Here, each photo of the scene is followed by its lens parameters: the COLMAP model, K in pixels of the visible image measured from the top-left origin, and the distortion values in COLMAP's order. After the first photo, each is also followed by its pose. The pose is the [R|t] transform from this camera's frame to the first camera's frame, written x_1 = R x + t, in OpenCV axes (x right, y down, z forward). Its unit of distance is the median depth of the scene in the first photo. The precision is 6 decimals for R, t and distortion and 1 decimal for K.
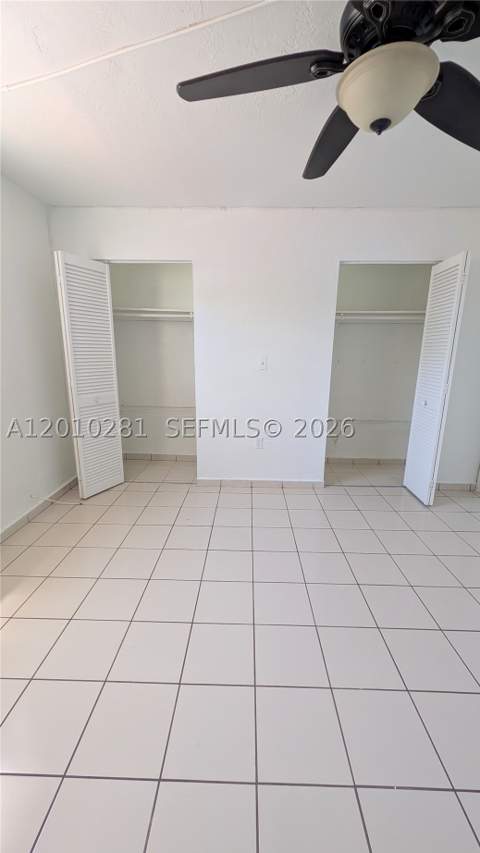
lens RADIAL K [[324.7, 0, 240.0], [0, 324.7, 426.5], [0, 0, 1]] dist [-0.000986, -0.000023]
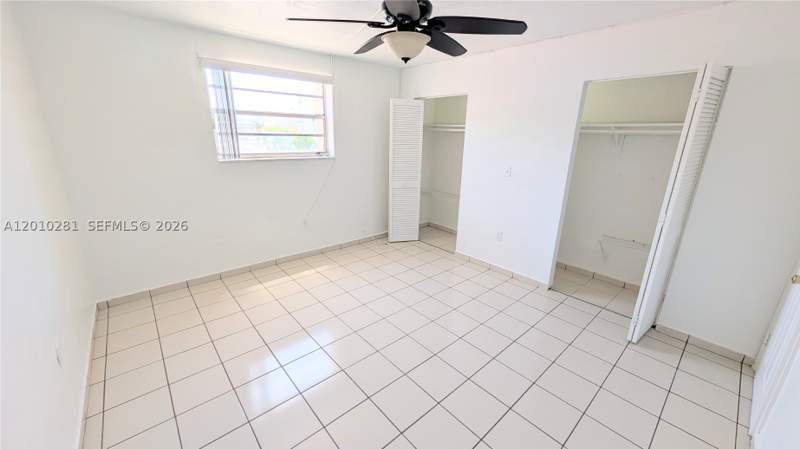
lens RADIAL K [[304.5, 0, 400.0], [0, 304.5, 224.5], [0, 0, 1]] dist [-0.000986, -0.000023]
pose [[0.682411, 0.209793, -0.700216, 0.635139], [-0.179300, 0.976705, 0.117892, -0.062586], [0.708638, 0.045098, 0.704130, -0.085125]]
